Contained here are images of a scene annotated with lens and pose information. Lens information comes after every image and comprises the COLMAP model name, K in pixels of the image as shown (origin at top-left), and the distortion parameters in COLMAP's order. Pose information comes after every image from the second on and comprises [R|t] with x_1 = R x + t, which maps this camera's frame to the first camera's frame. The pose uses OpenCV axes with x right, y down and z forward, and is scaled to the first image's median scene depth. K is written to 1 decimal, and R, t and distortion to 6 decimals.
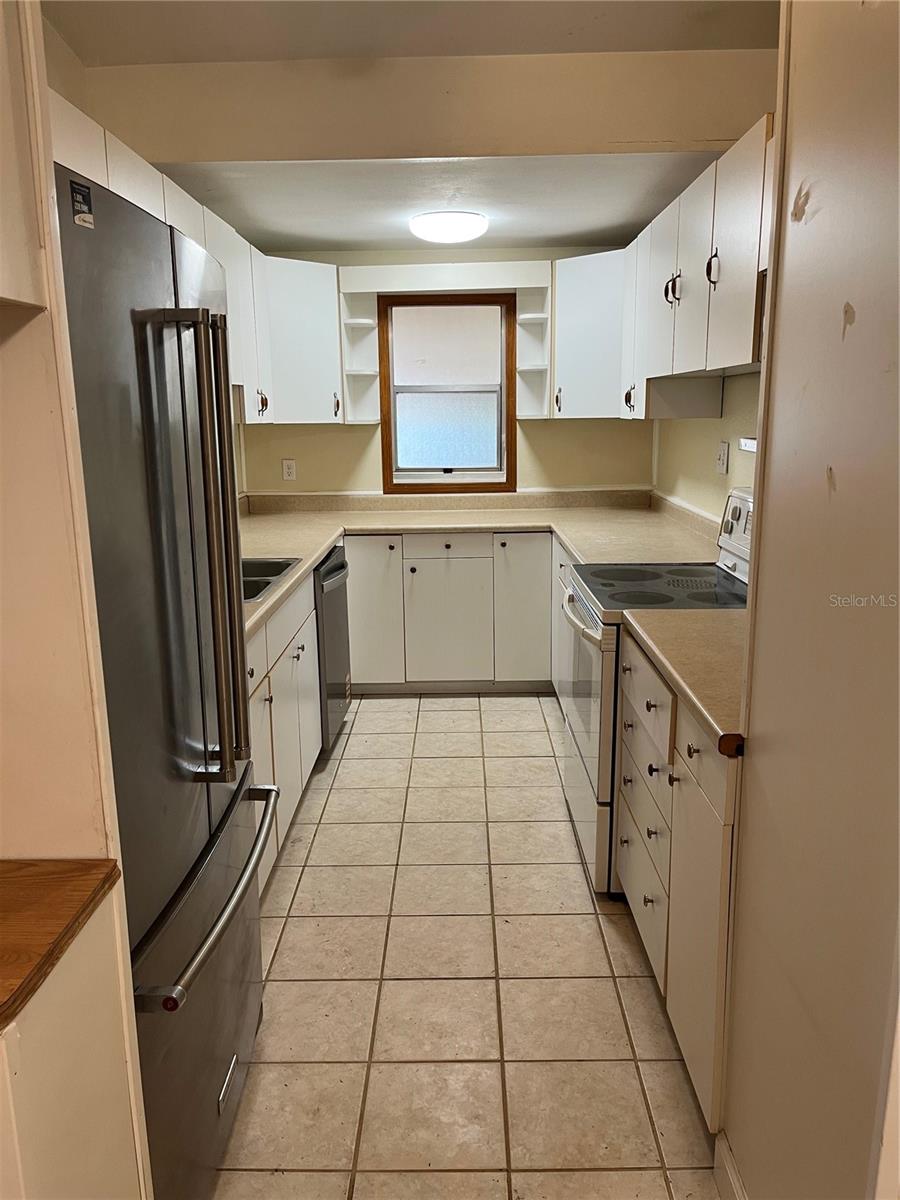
lens RADIAL K [[901.6, 0, 448.7], [0, 901.6, 583.5], [0, 0, 1]] dist [0.075133, -0.106682]
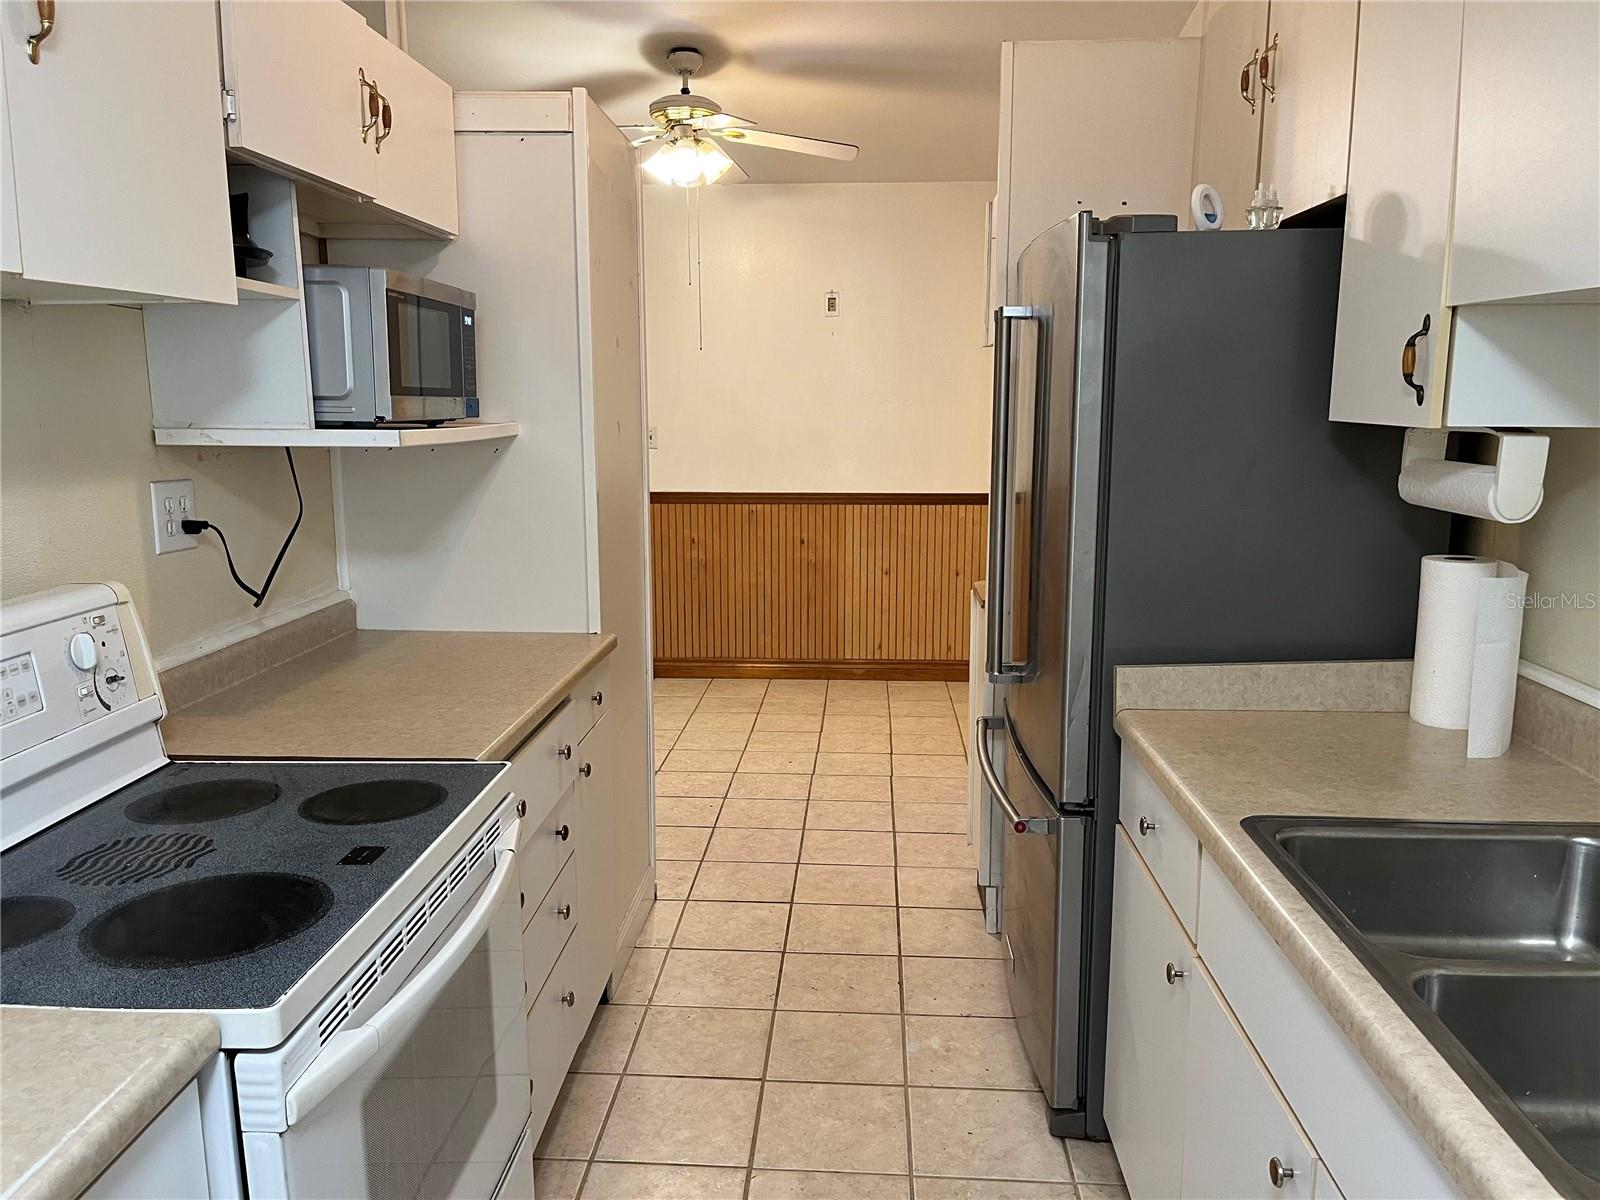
lens RADIAL K [[1216.2, 0, 802.1], [0, 1216.2, 609.0], [0, 0, 1]] dist [0.071121, -0.101174]
pose [[-0.999022, 0.003732, 0.044054, -0.018882], [0.019148, 0.934649, 0.355056, -0.186732], [-0.039850, 0.355552, -0.933807, 0.991780]]
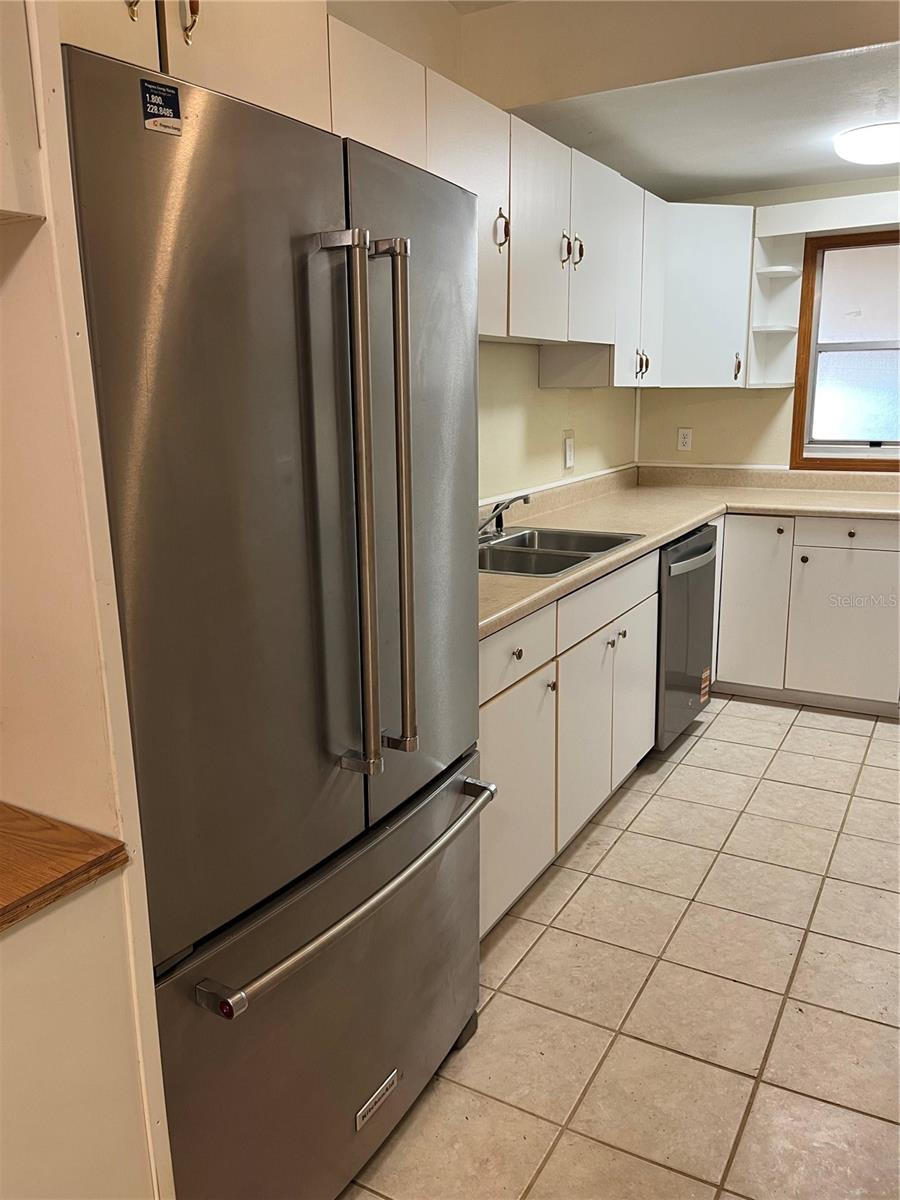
lens RADIAL K [[906.6, 0, 465.0], [0, 906.6, 580.3], [0, 0, 1]] dist [0.062997, -0.084298]
pose [[0.879019, 0.097826, -0.466642, 0.089722], [-0.086998, 0.995203, 0.044753, -0.006566], [0.468782, 0.001258, 0.883313, 0.099196]]
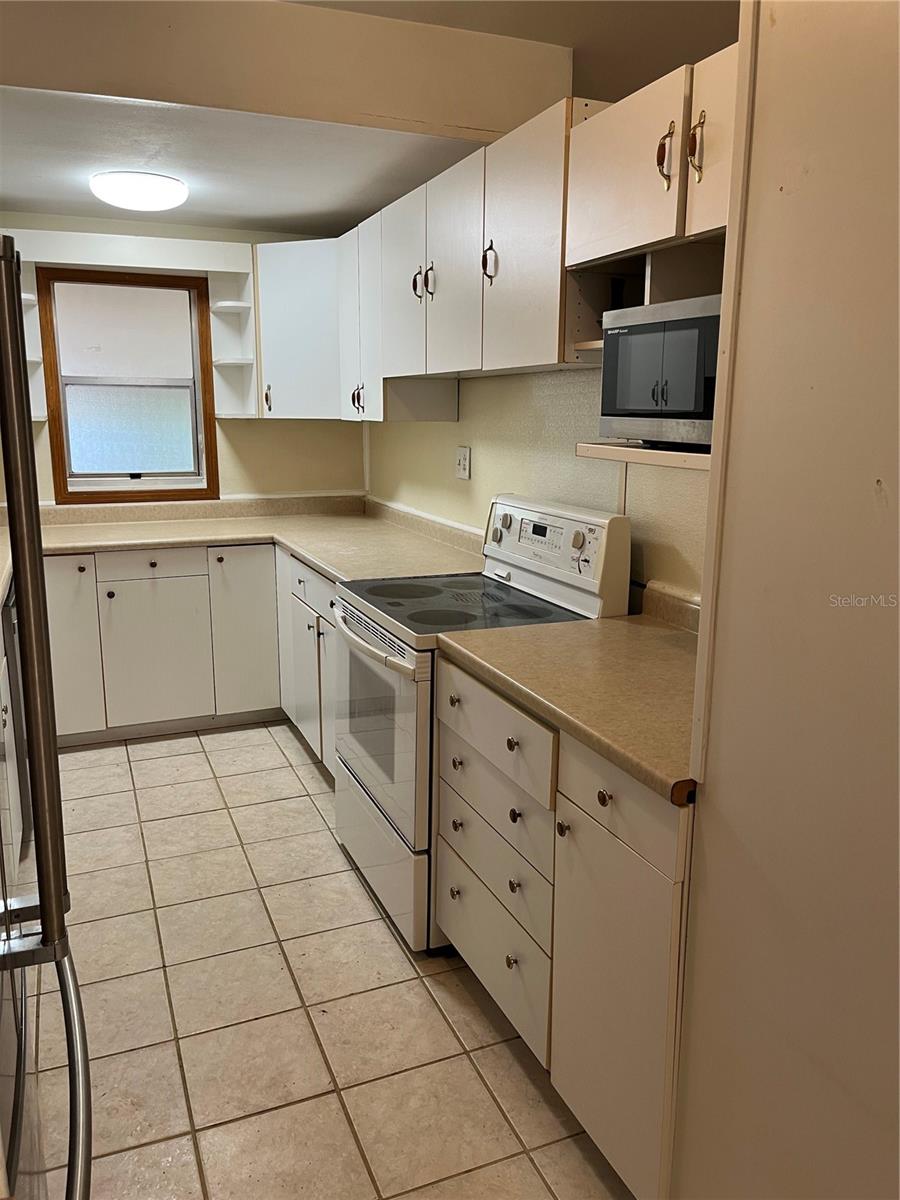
lens RADIAL K [[901.6, 0, 448.7], [0, 901.6, 583.5], [0, 0, 1]] dist [0.075133, -0.106682]
pose [[0.919400, -0.054230, 0.389568, -0.086457], [0.055267, 0.998435, 0.008553, -0.016621], [-0.389423, 0.013666, 0.920958, 0.105601]]
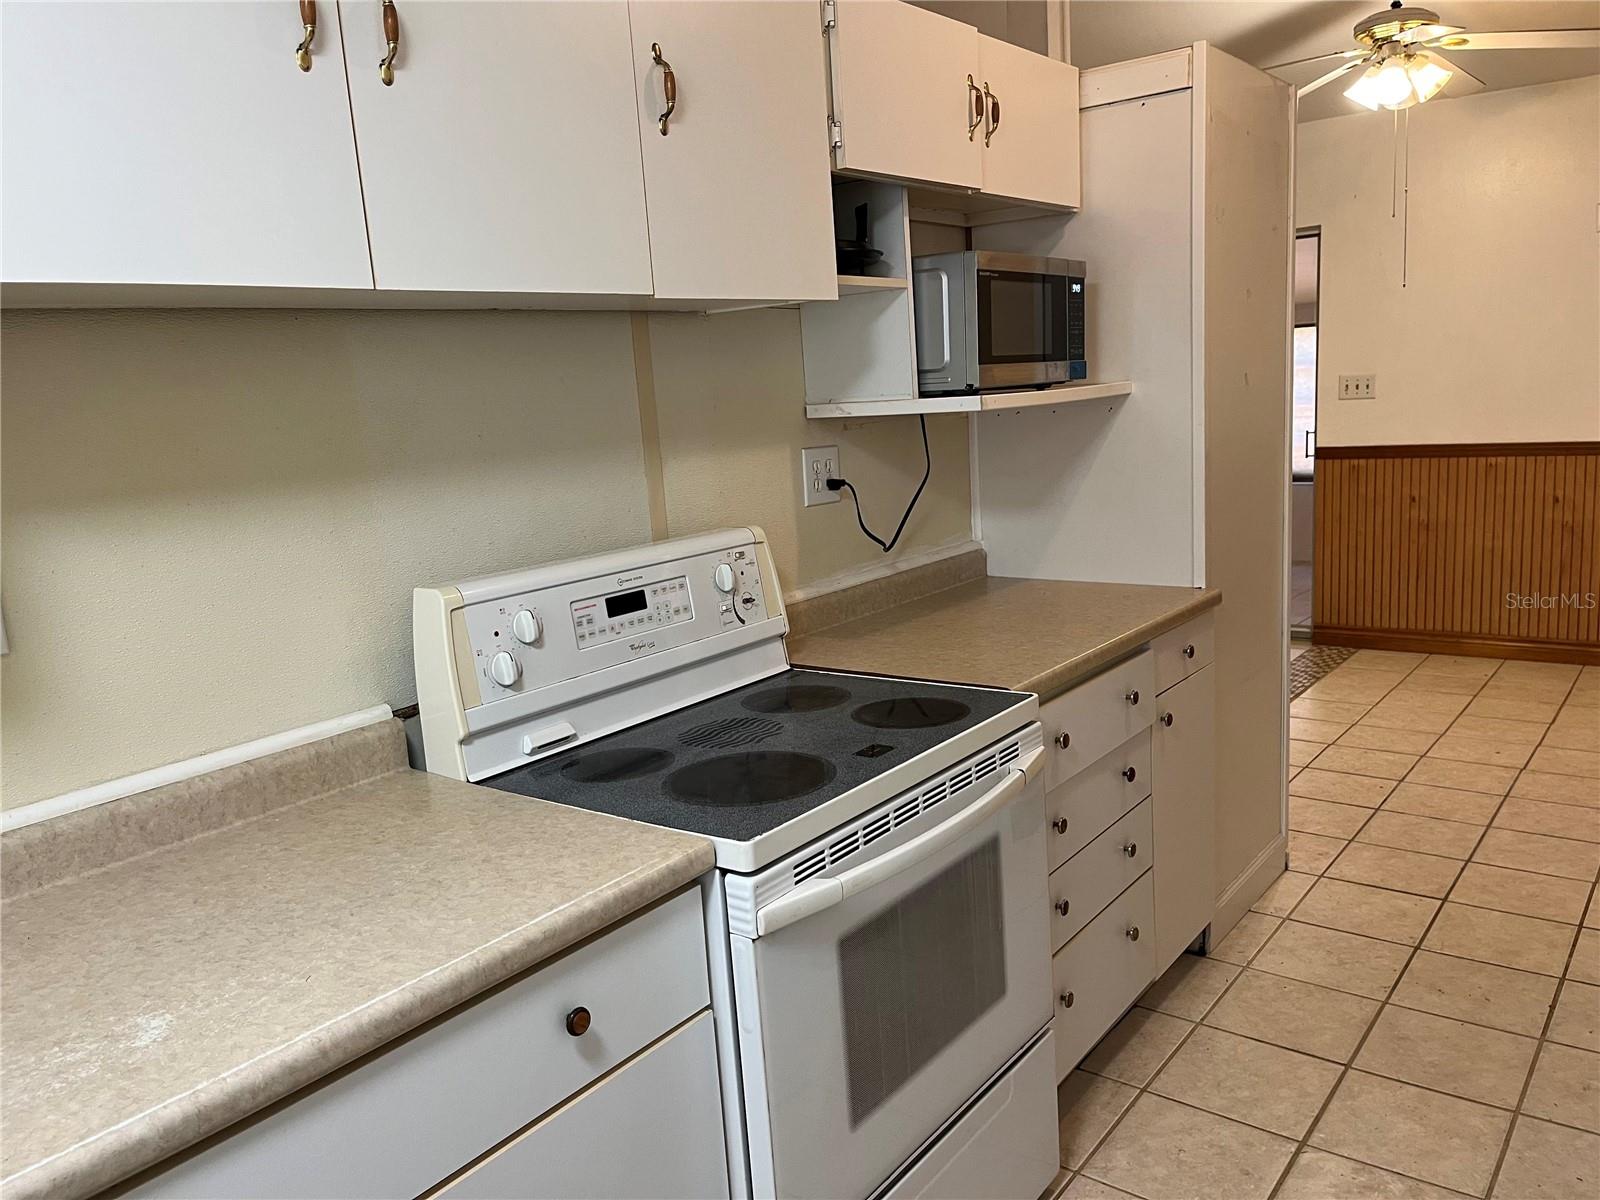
lens RADIAL K [[1210.0, 0, 793.9], [0, 1210.0, 607.5], [0, 0, 1]] dist [0.078732, -0.115476]
pose [[-0.793300, -0.046973, 0.607016, -0.107339], [0.187824, 0.929508, 0.317393, -0.183658], [-0.579135, 0.365800, -0.728556, 0.998392]]
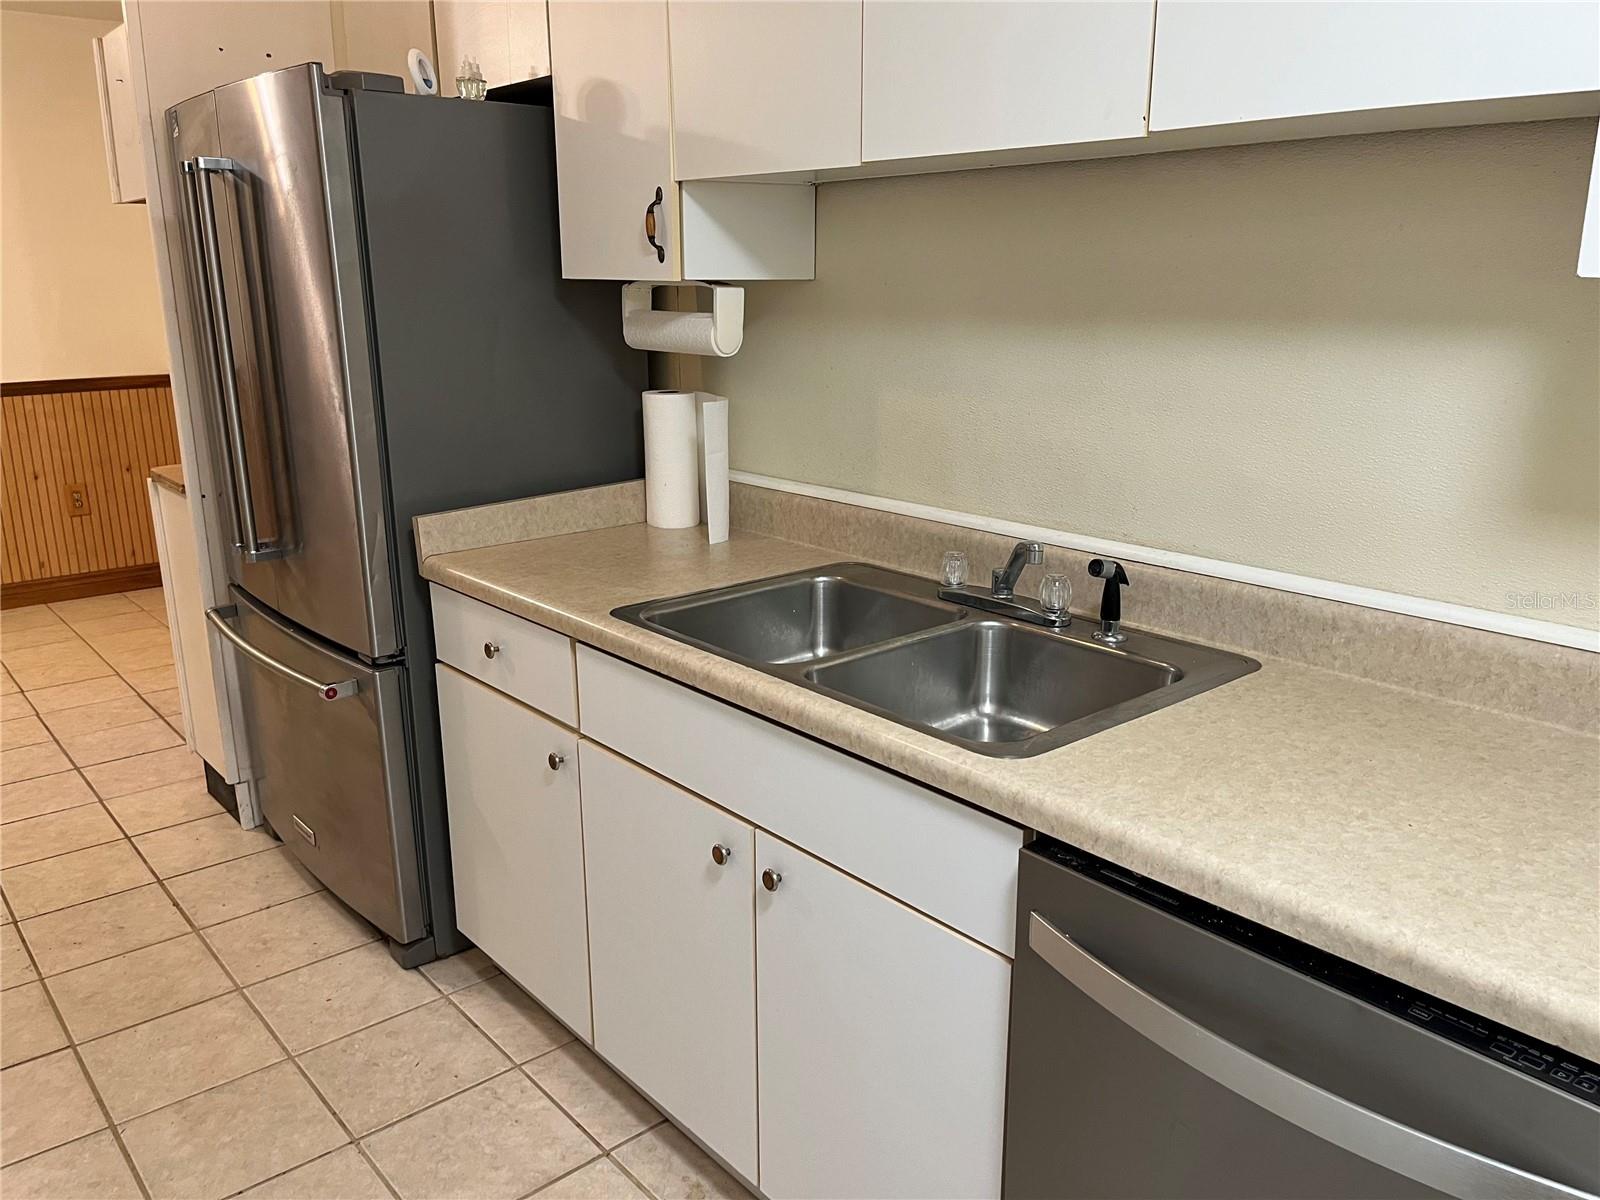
lens RADIAL K [[1213.8, 0, 800.0], [0, 1213.8, 600.0], [0, 0, 1]] dist [0.073892, -0.111065]
pose [[-0.747571, 0.184062, -0.638169, 0.099620], [-0.114862, 0.910529, 0.397170, -0.180490], [0.654175, 0.370213, -0.659543, 0.998269]]
